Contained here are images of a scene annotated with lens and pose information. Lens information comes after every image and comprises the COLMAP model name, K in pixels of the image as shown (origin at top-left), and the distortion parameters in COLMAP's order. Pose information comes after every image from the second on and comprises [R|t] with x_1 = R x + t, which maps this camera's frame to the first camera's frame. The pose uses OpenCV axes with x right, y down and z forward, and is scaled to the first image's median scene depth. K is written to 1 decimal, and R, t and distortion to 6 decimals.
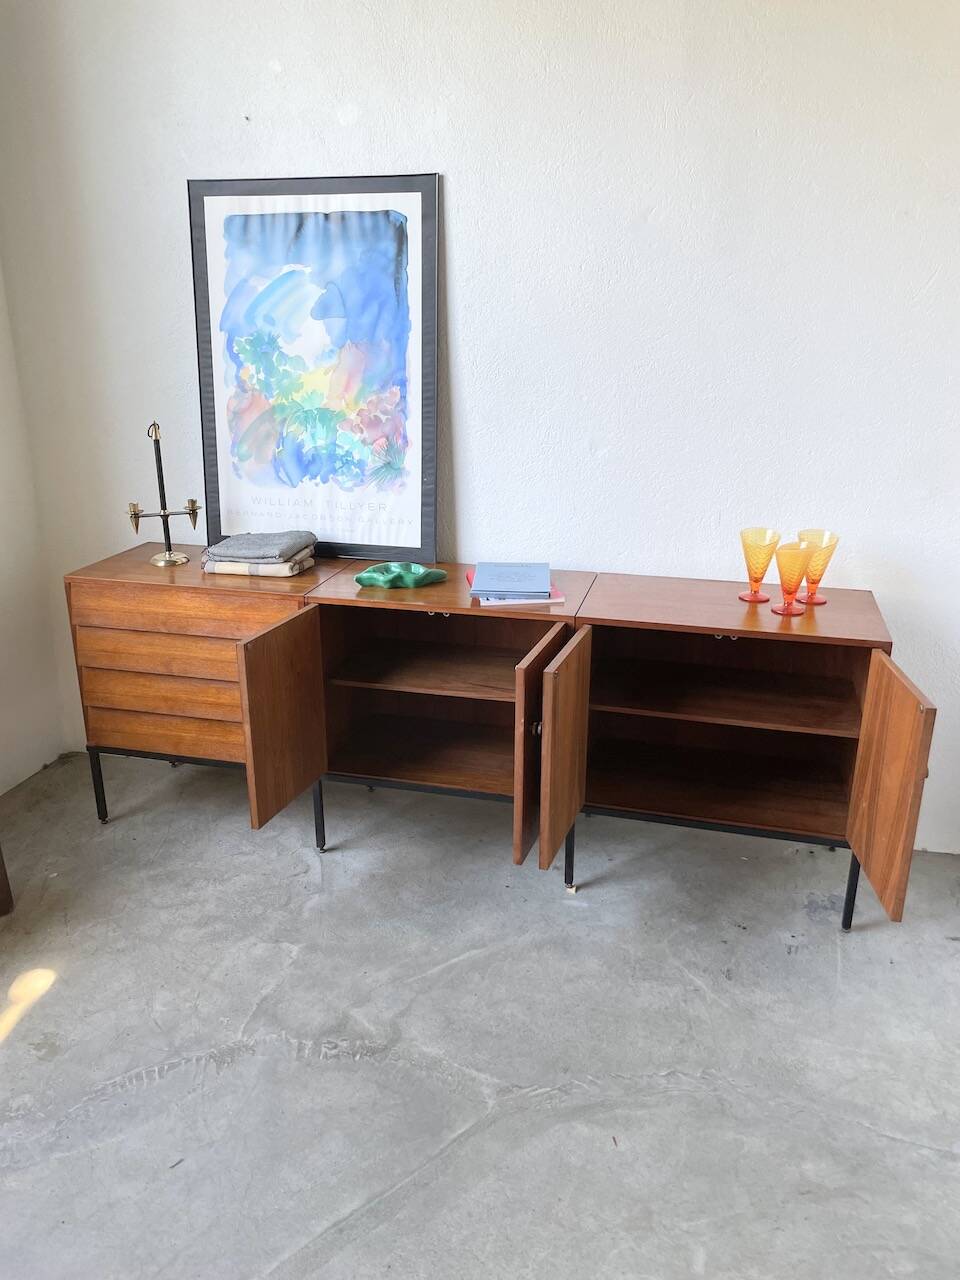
lens RADIAL K [[928.7, 0, 484.7], [0, 928.7, 622.3], [0, 0, 1]] dist [0.080363, -0.095101]
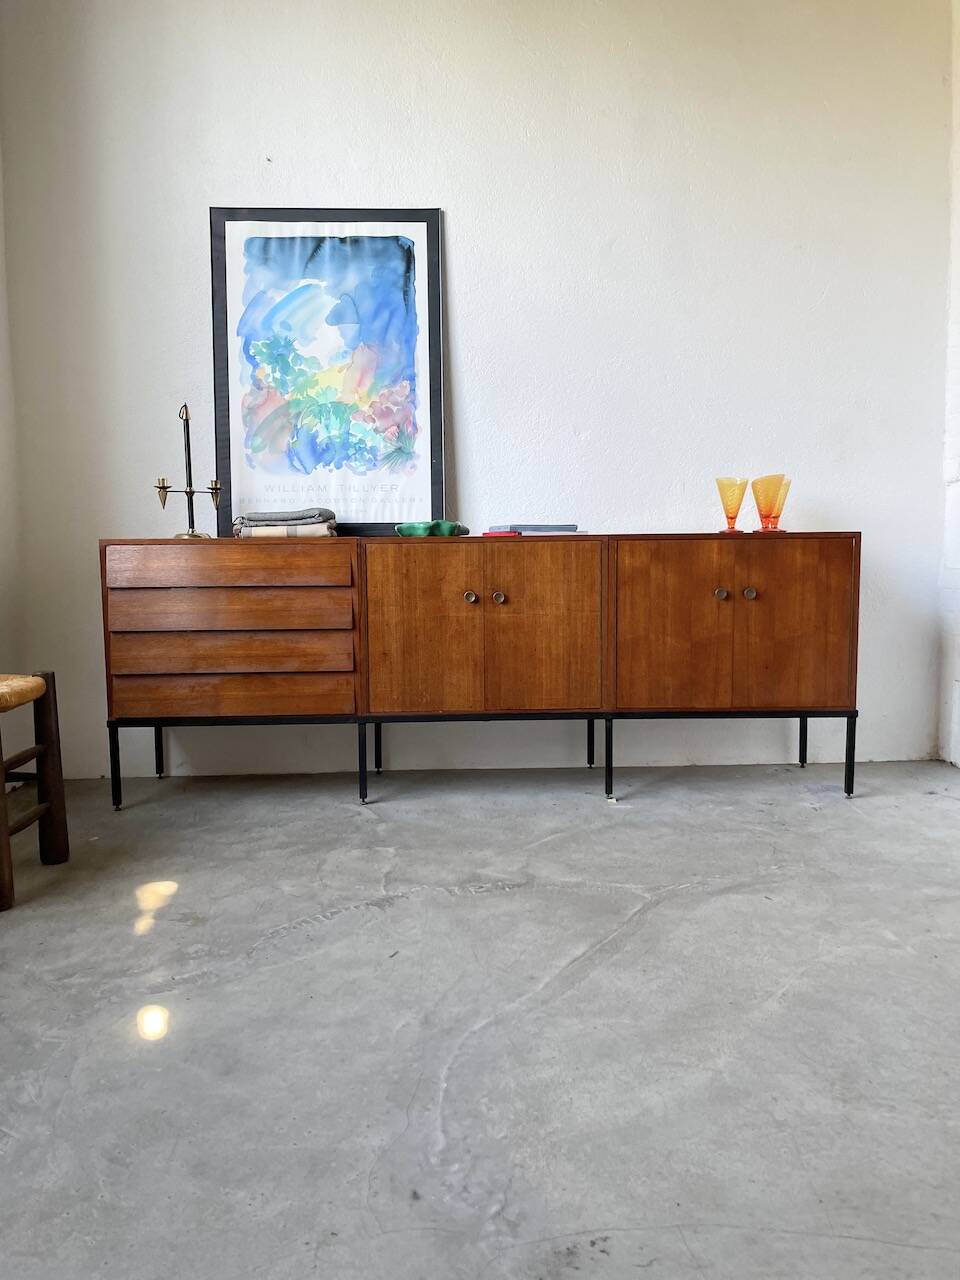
lens RADIAL K [[924.2, 0, 483.8], [0, 924.2, 634.4], [0, 0, 1]] dist [0.091244, -0.117820]
pose [[0.965059, -0.037820, 0.259291, -0.311061], [0.094857, 0.972839, -0.211154, 0.299497], [-0.244262, 0.228371, 0.942434, -0.024989]]
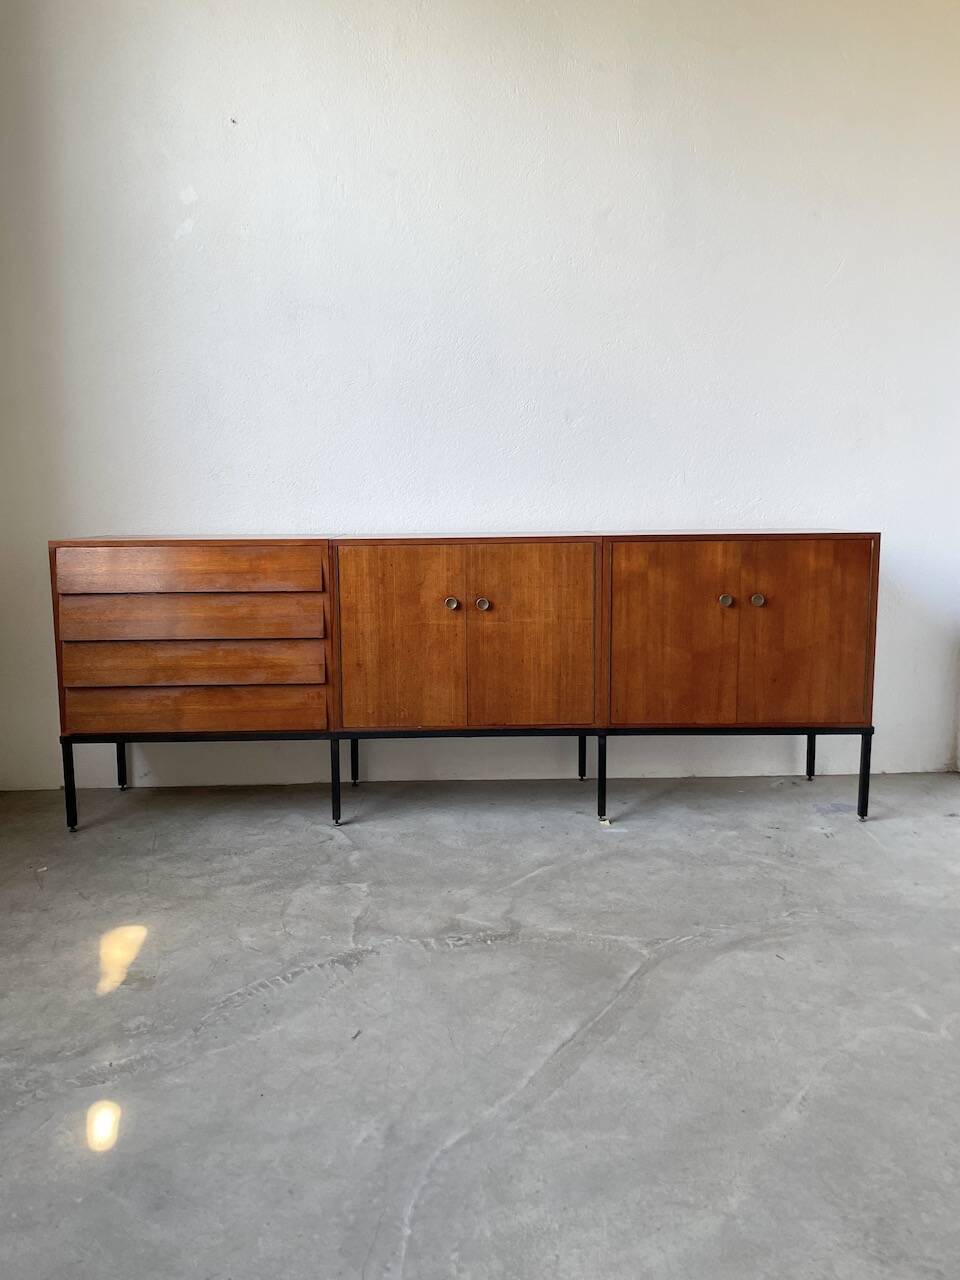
lens RADIAL K [[928.0, 0, 465.2], [0, 928.0, 622.5], [0, 0, 1]] dist [0.081633, -0.092299]
pose [[0.967877, -0.042572, 0.247795, -0.280917], [0.091094, 0.977976, -0.187789, 0.240136], [-0.234343, 0.204329, 0.950438, 0.035361]]
